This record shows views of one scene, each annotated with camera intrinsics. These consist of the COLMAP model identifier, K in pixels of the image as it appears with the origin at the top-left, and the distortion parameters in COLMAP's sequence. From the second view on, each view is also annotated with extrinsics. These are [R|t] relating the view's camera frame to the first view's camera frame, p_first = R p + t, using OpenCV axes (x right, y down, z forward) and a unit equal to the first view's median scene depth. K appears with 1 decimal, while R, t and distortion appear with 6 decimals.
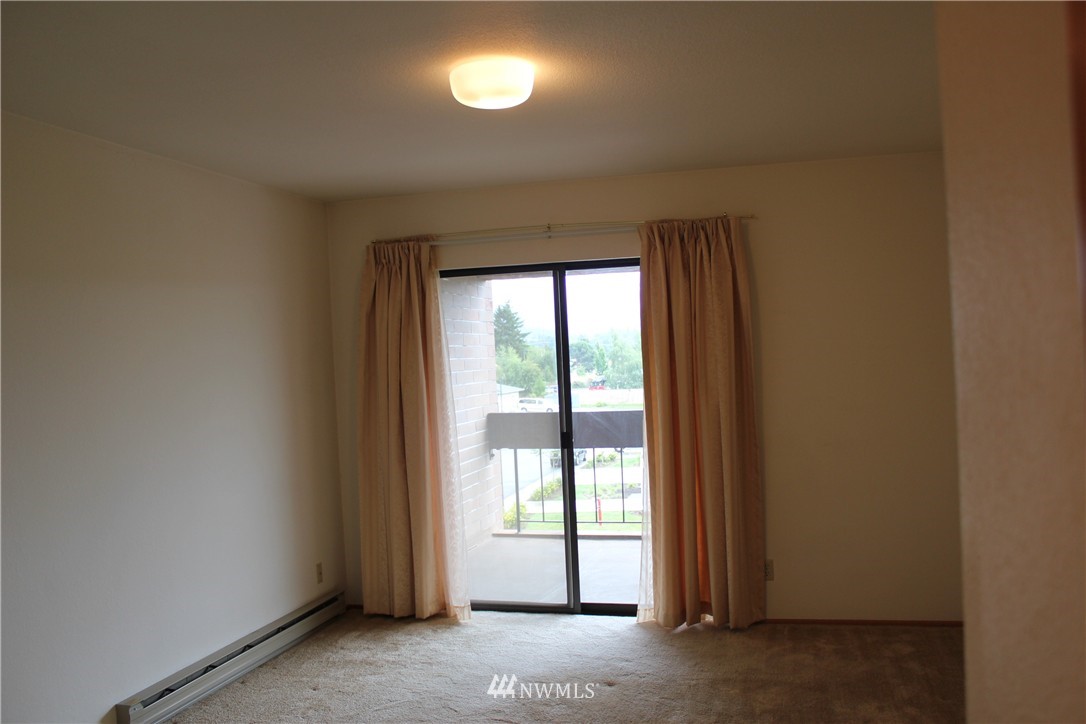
lens RADIAL K [[915.8, 0, 543.0], [0, 915.8, 362.0], [0, 0, 1]] dist [-0.163455, 0.164076]
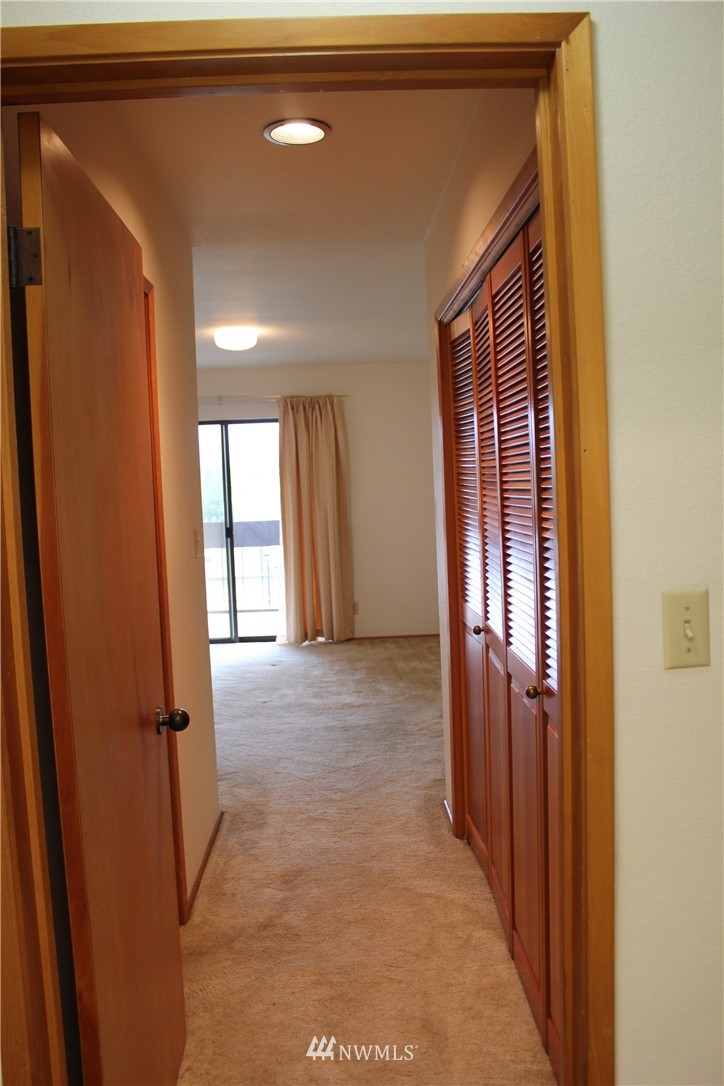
lens RADIAL K [[915.8, 0, 362.0], [0, 915.8, 543.0], [0, 0, 1]] dist [-0.163455, 0.164076]
pose [[0.957263, -0.016054, 0.288773, -0.228993], [-0.000806, 0.998306, 0.058171, 0.012799], [-0.289218, -0.055918, 0.955629, -0.625982]]
